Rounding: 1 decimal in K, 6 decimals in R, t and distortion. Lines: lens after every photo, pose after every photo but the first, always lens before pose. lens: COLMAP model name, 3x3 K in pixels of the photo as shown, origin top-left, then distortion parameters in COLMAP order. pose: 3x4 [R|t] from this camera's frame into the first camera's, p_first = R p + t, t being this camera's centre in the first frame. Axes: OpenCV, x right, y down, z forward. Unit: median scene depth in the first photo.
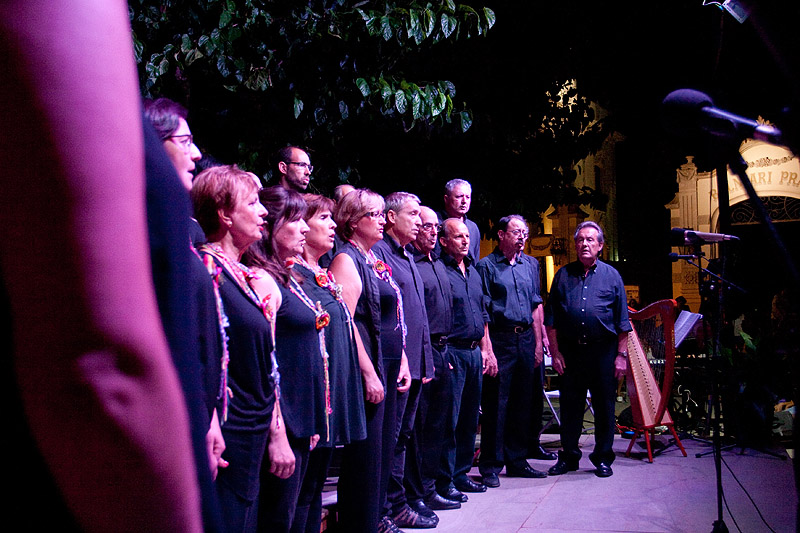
lens RADIAL K [[867.5, 0, 400.0], [0, 867.5, 266.5], [0, 0, 1]] dist [-0.007754, 0.000970]
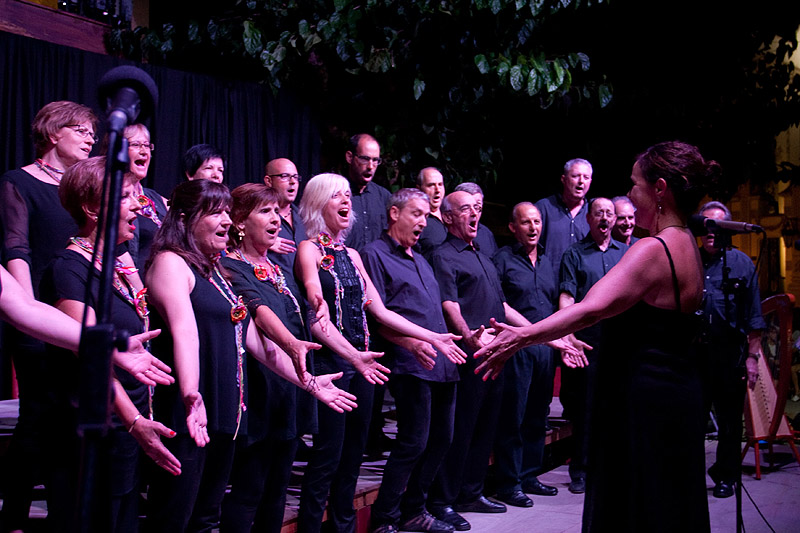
lens RADIAL K [[878.0, 0, 400.0], [0, 878.0, 266.5], [0, 0, 1]] dist [-0.013485, -0.005753]
pose [[0.967888, 0.008925, -0.251223, 0.120350], [-0.003431, 0.999746, 0.022296, -0.005875], [0.251358, -0.020718, 0.967672, 0.041217]]
